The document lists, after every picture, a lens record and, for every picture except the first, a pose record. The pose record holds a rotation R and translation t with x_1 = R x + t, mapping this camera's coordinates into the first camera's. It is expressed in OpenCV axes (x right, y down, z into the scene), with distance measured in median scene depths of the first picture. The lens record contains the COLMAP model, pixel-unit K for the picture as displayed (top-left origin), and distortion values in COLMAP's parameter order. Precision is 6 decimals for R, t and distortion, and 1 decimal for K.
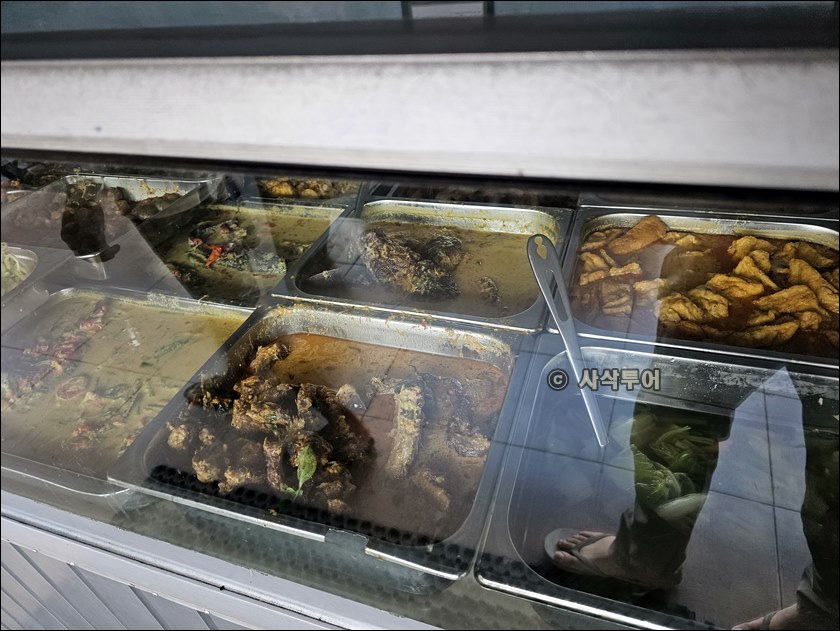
lens RADIAL K [[564.4, 0, 420.0], [0, 564.4, 315.5], [0, 0, 1]] dist [0.006307, -0.001333]
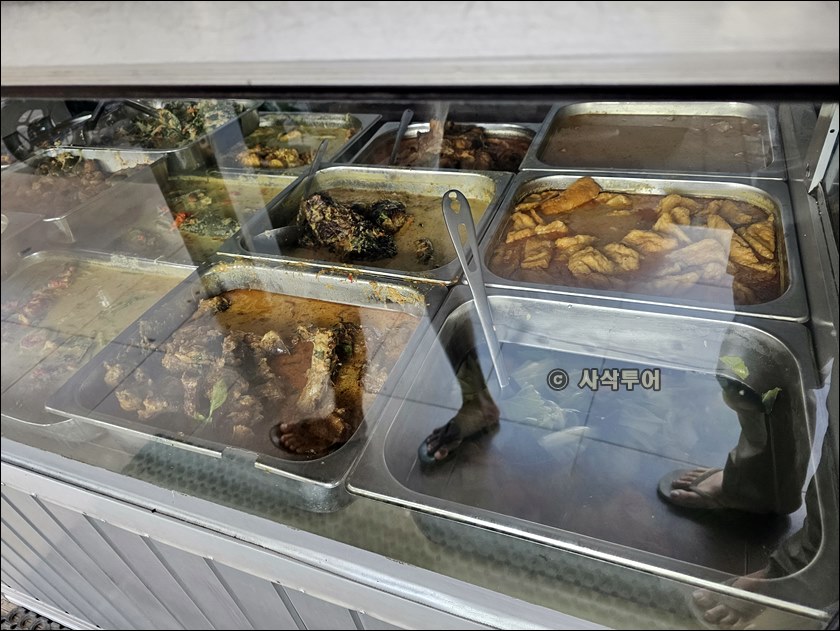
lens RADIAL K [[573.6, 0, 420.0], [0, 573.6, 315.5], [0, 0, 1]] dist [0.005276, -0.001125]
pose [[0.998950, 0.000766, -0.045806, 0.176830], [0.000307, 0.999726, 0.023418, 0.057697], [0.045811, -0.023407, 0.998676, -0.073750]]
